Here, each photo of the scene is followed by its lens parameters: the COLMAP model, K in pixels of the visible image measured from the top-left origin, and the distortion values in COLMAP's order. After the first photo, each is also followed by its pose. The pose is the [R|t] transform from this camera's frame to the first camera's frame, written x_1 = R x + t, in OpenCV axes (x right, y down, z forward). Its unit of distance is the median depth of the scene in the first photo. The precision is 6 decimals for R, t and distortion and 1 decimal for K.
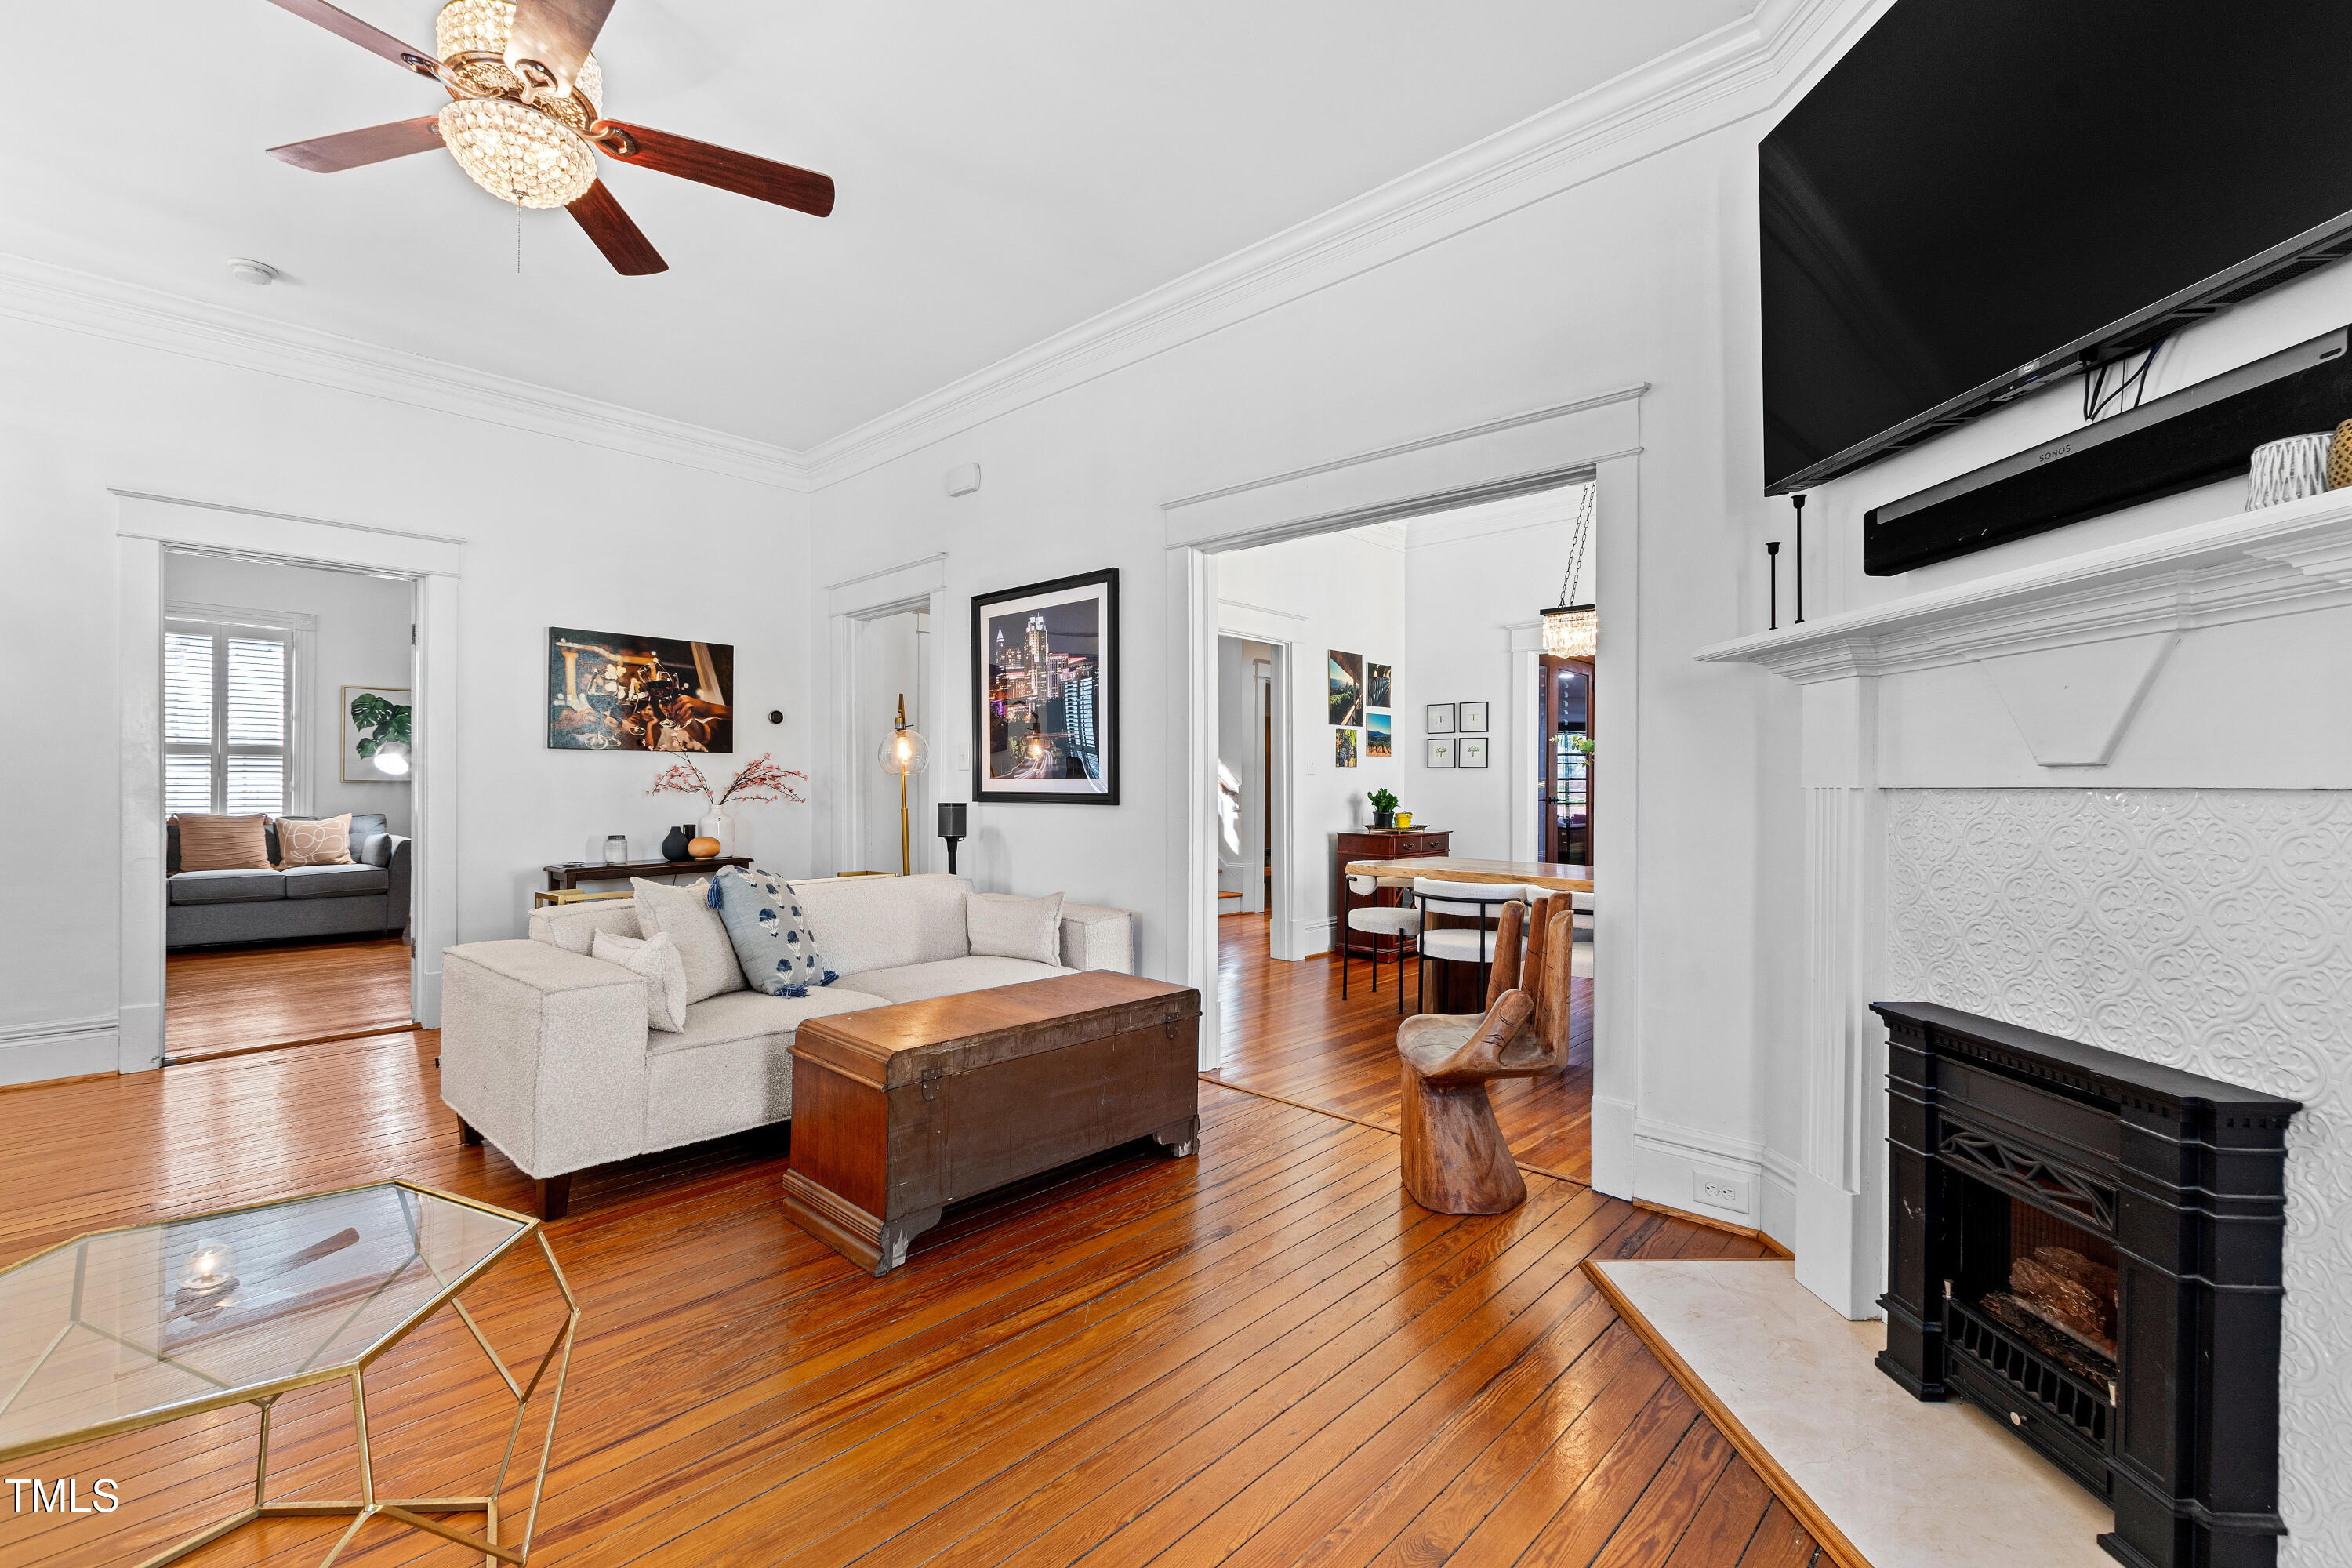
lens RADIAL K [[1020.8, 0, 1153.7], [0, 1020.8, 780.3], [0, 0, 1]] dist [-0.000657, 0.002998]
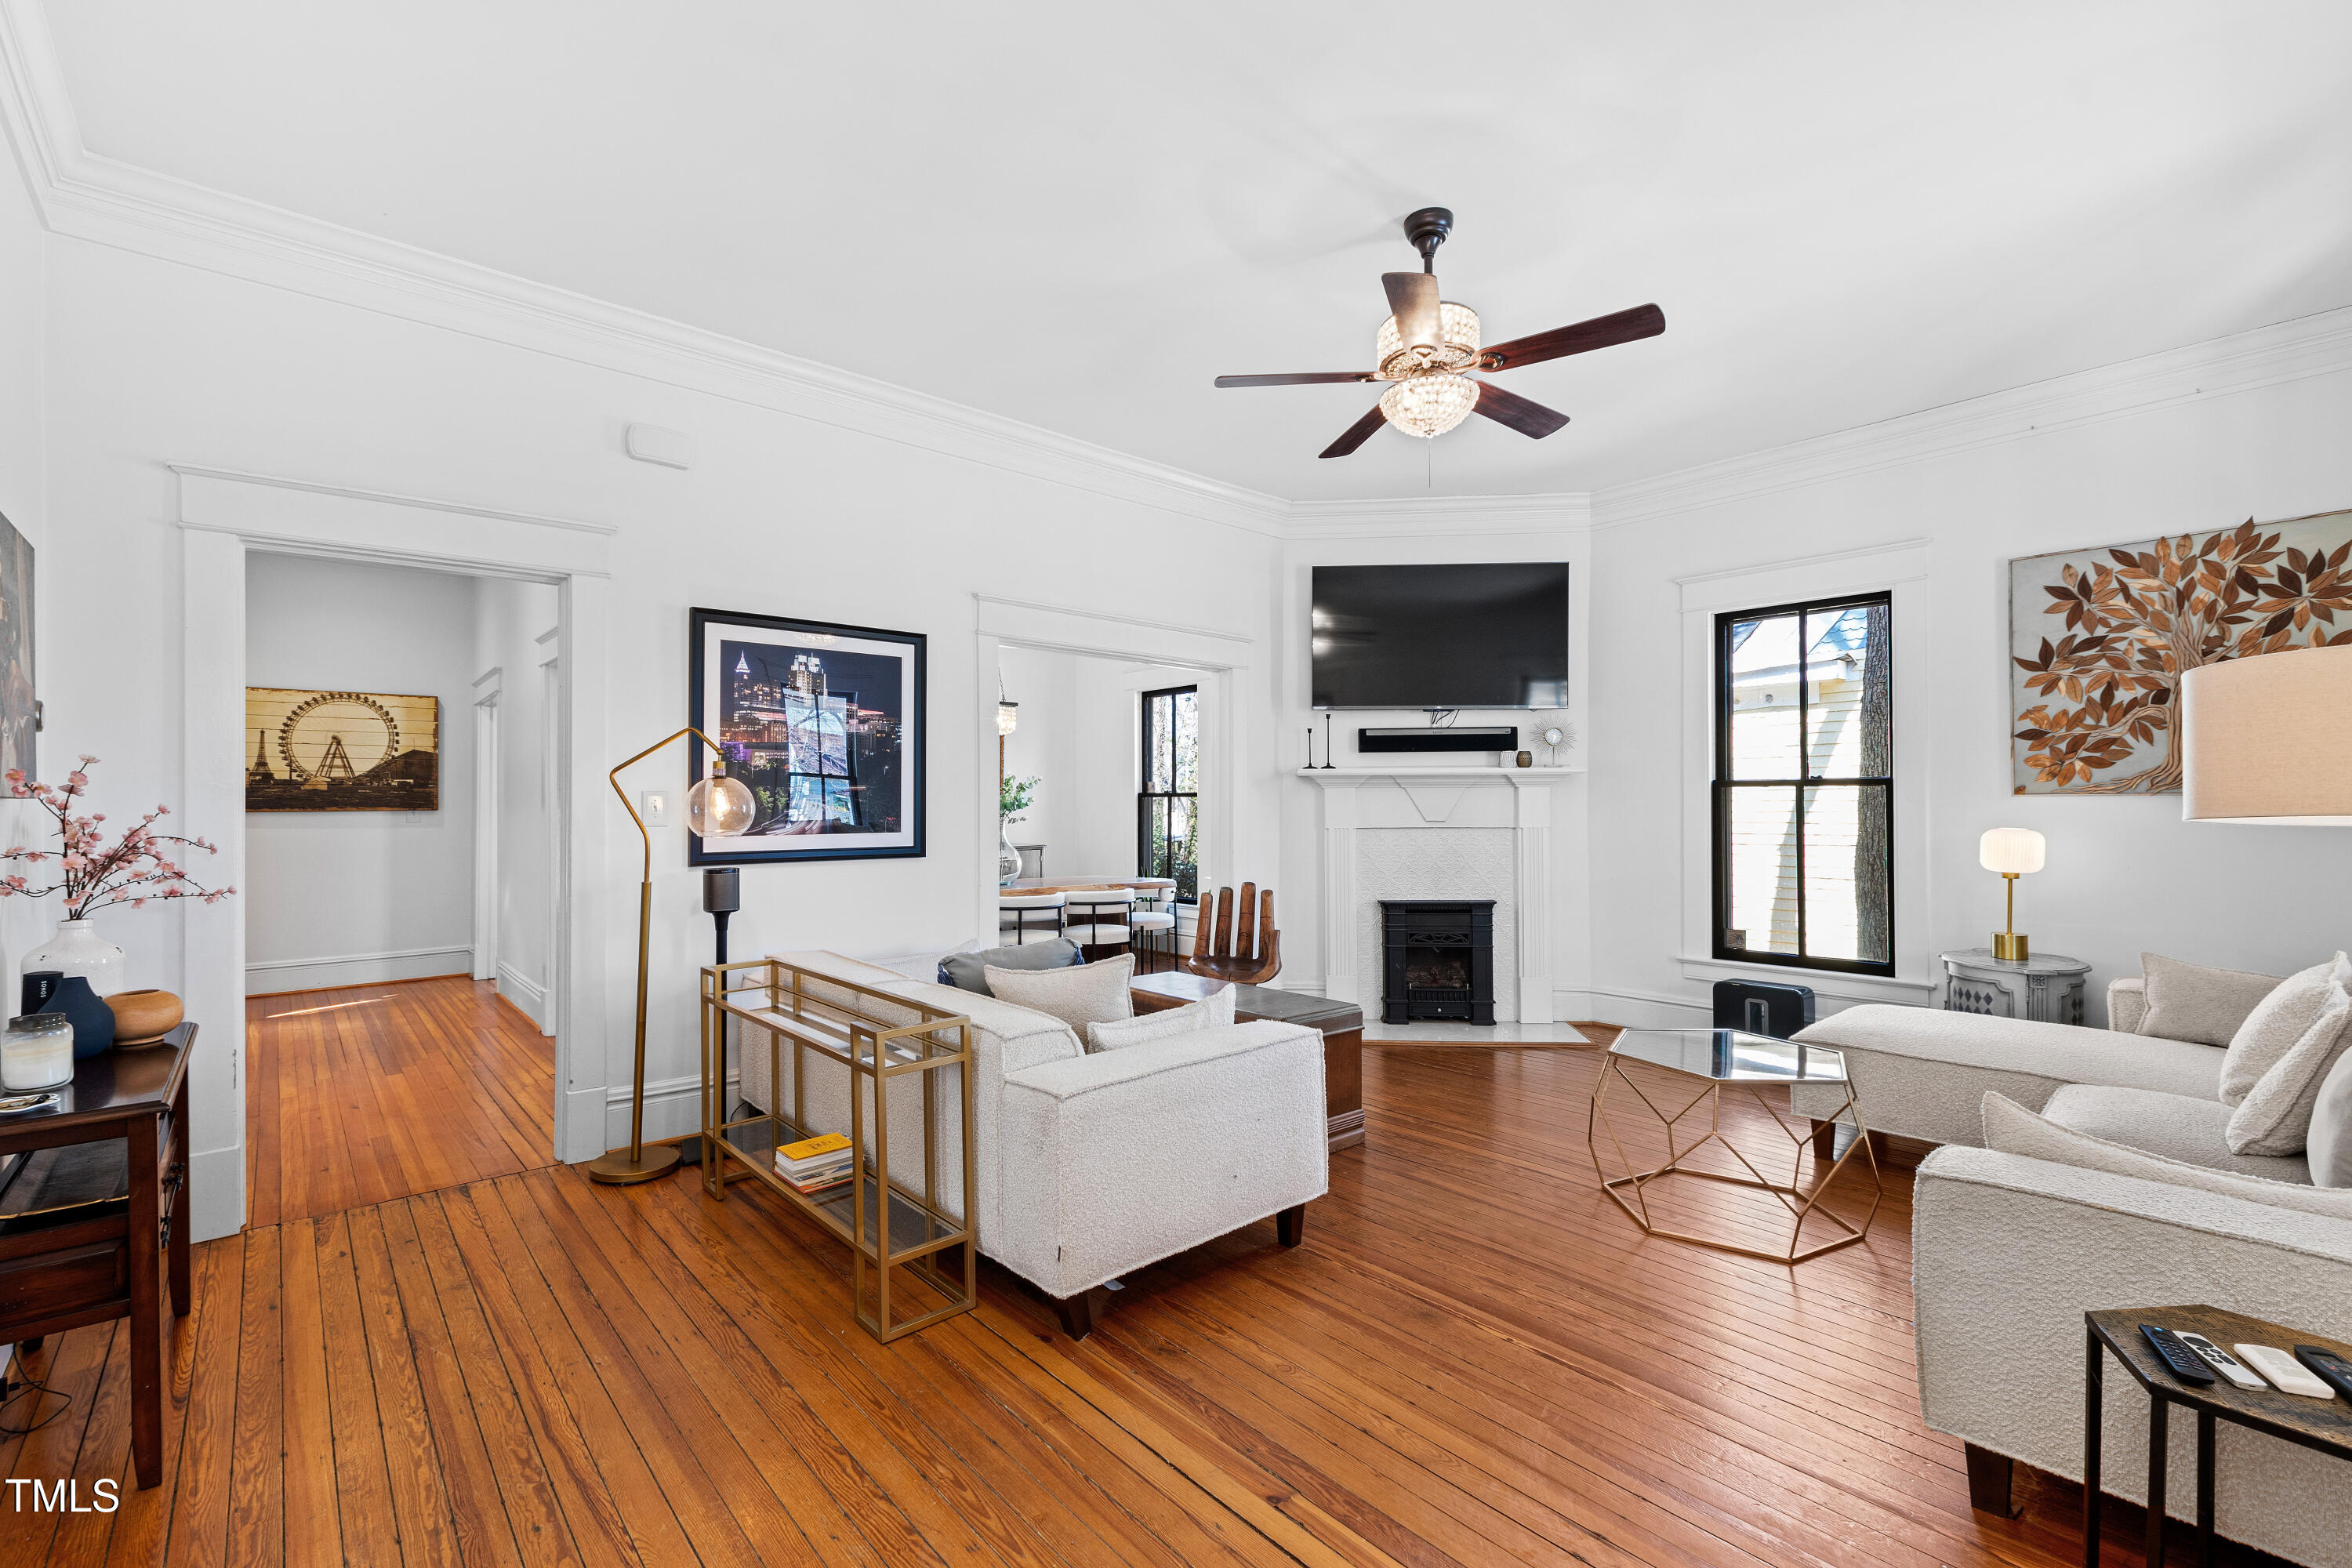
lens RADIAL K [[1020.8, 0, 1188.3], [0, 1020.8, 786.6], [0, 0, 1]] dist [-0.000657, 0.002998]
pose [[0.074734, 0.004583, 0.997193, -1.686667], [-0.007486, 0.999964, -0.004035, -0.072816], [-0.997175, -0.007164, 0.074766, 1.004177]]
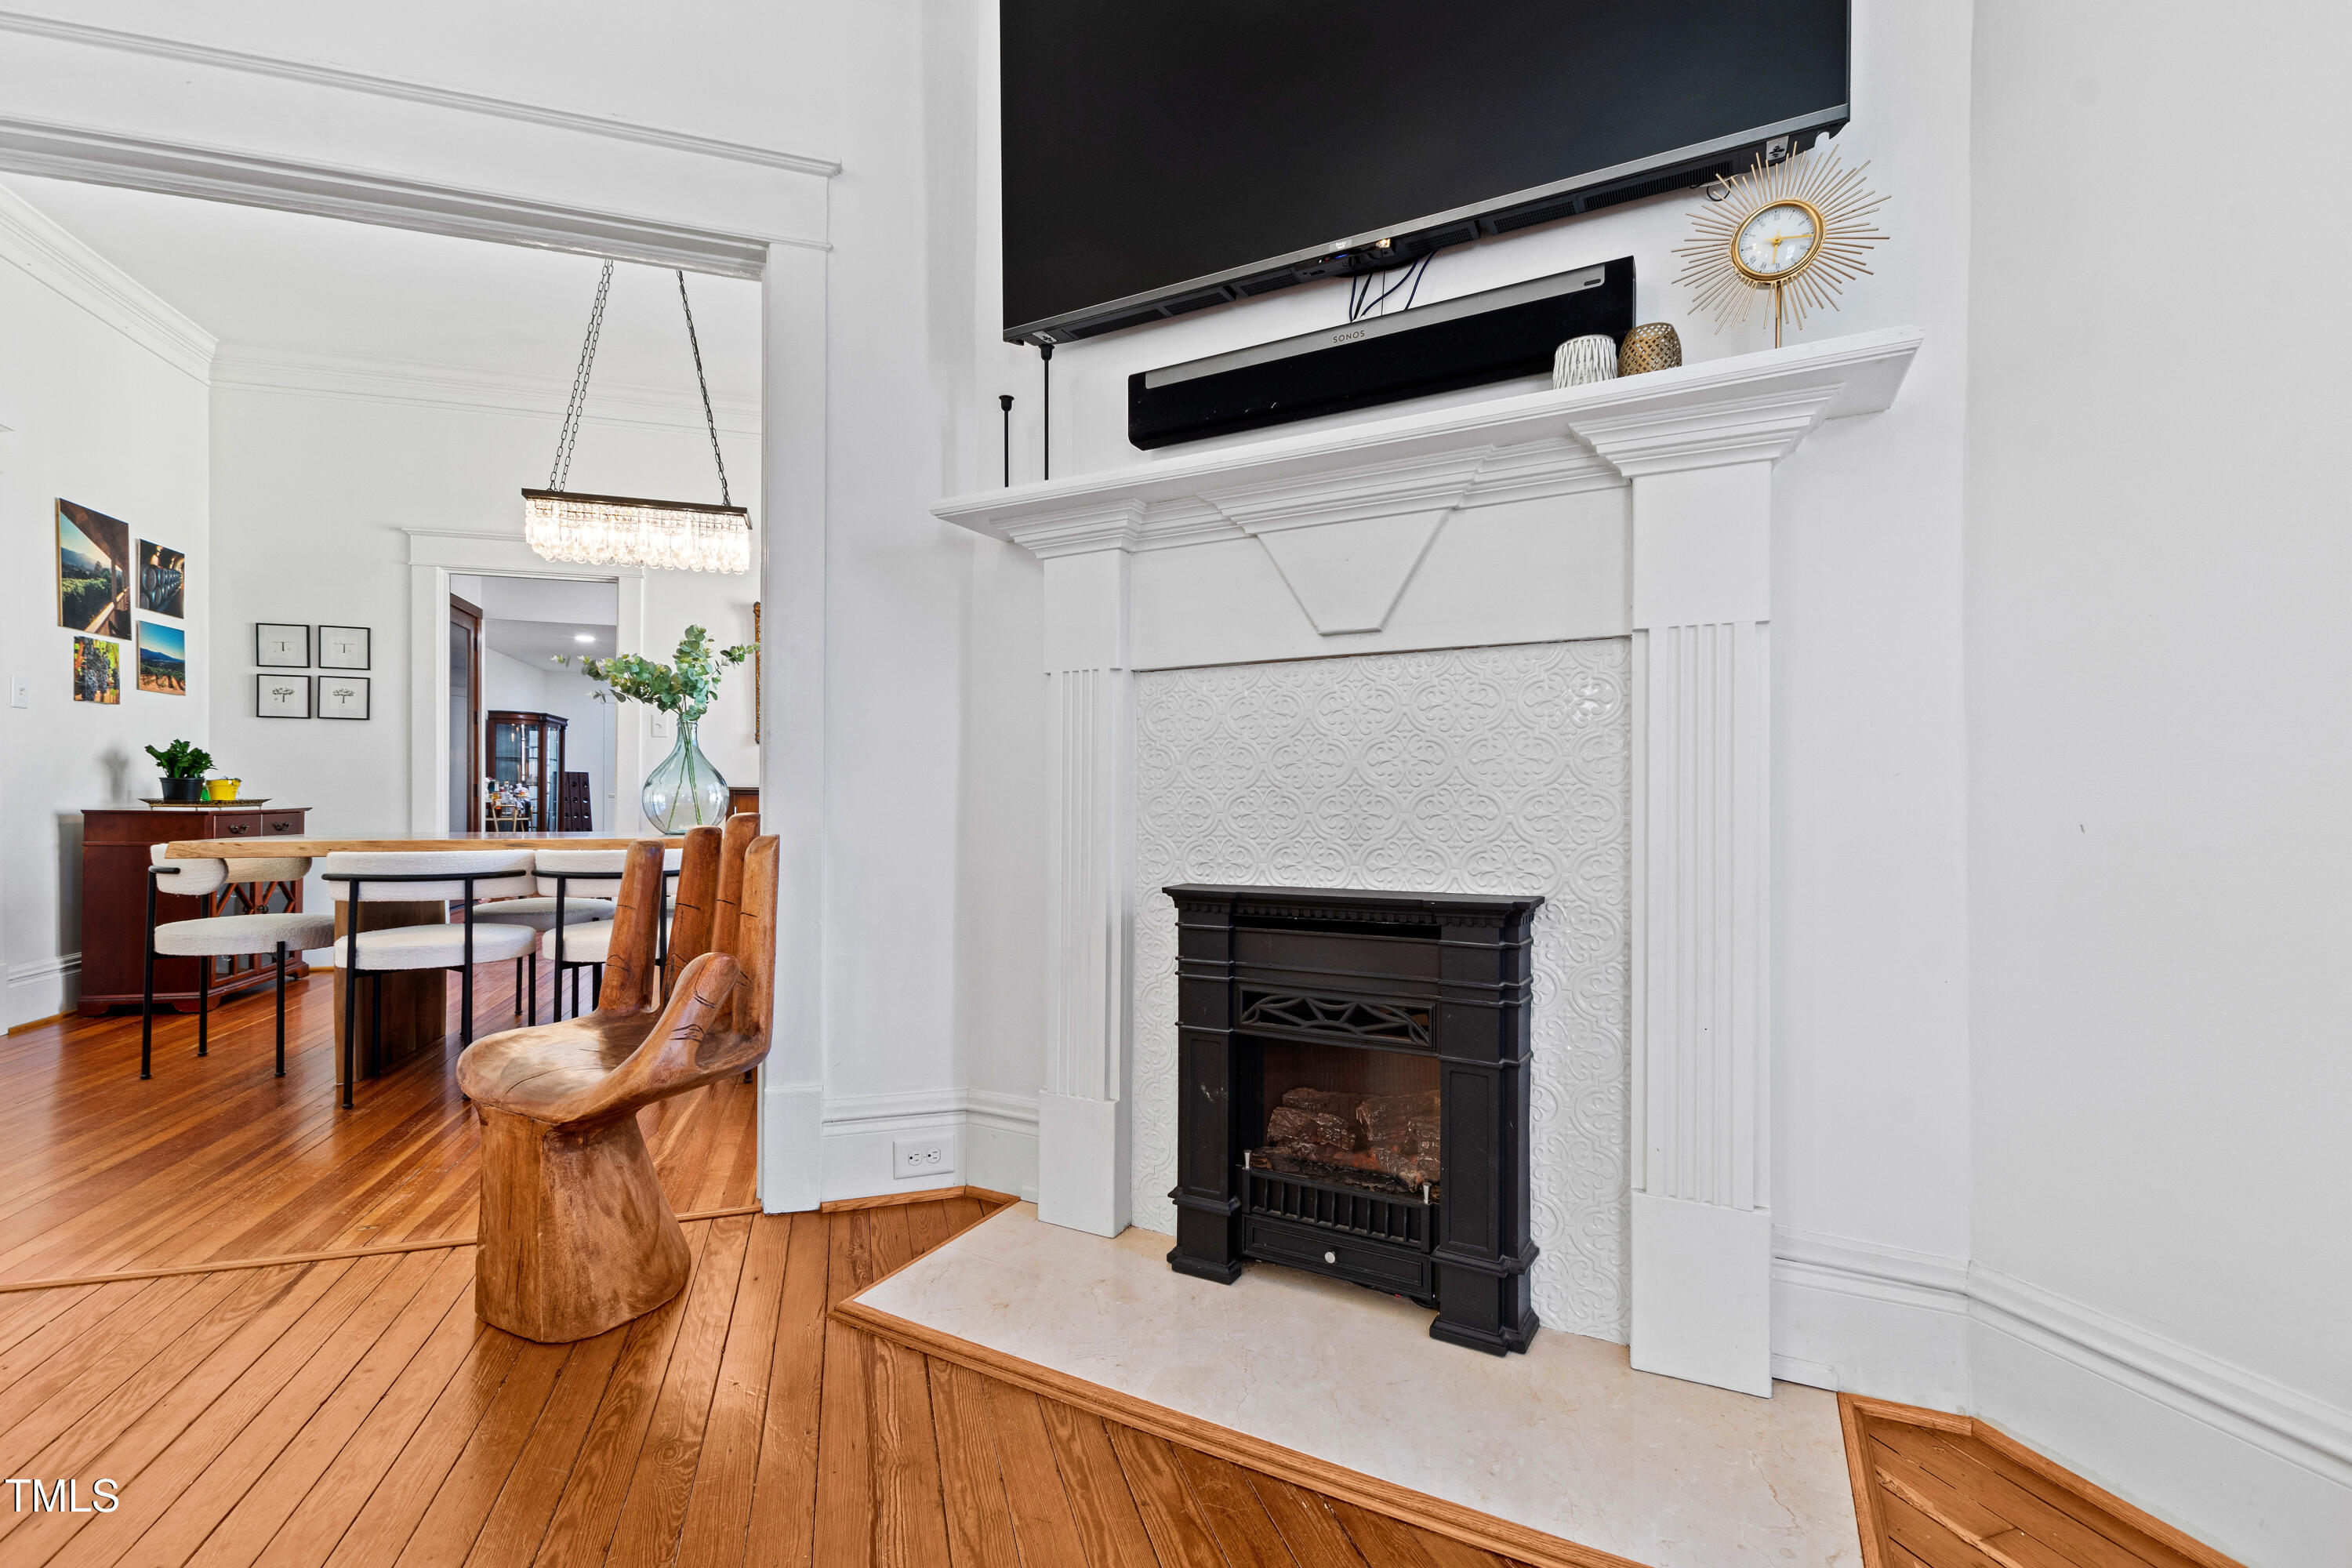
lens RADIAL K [[1020.8, 0, 1165.7], [0, 1020.8, 791.9], [0, 0, 1]] dist [-0.000657, 0.002998]
pose [[0.484564, -0.002393, 0.874753, -0.088754], [-0.001991, 0.999991, 0.003838, 0.094886], [-0.874754, -0.003601, 0.484555, 0.410985]]
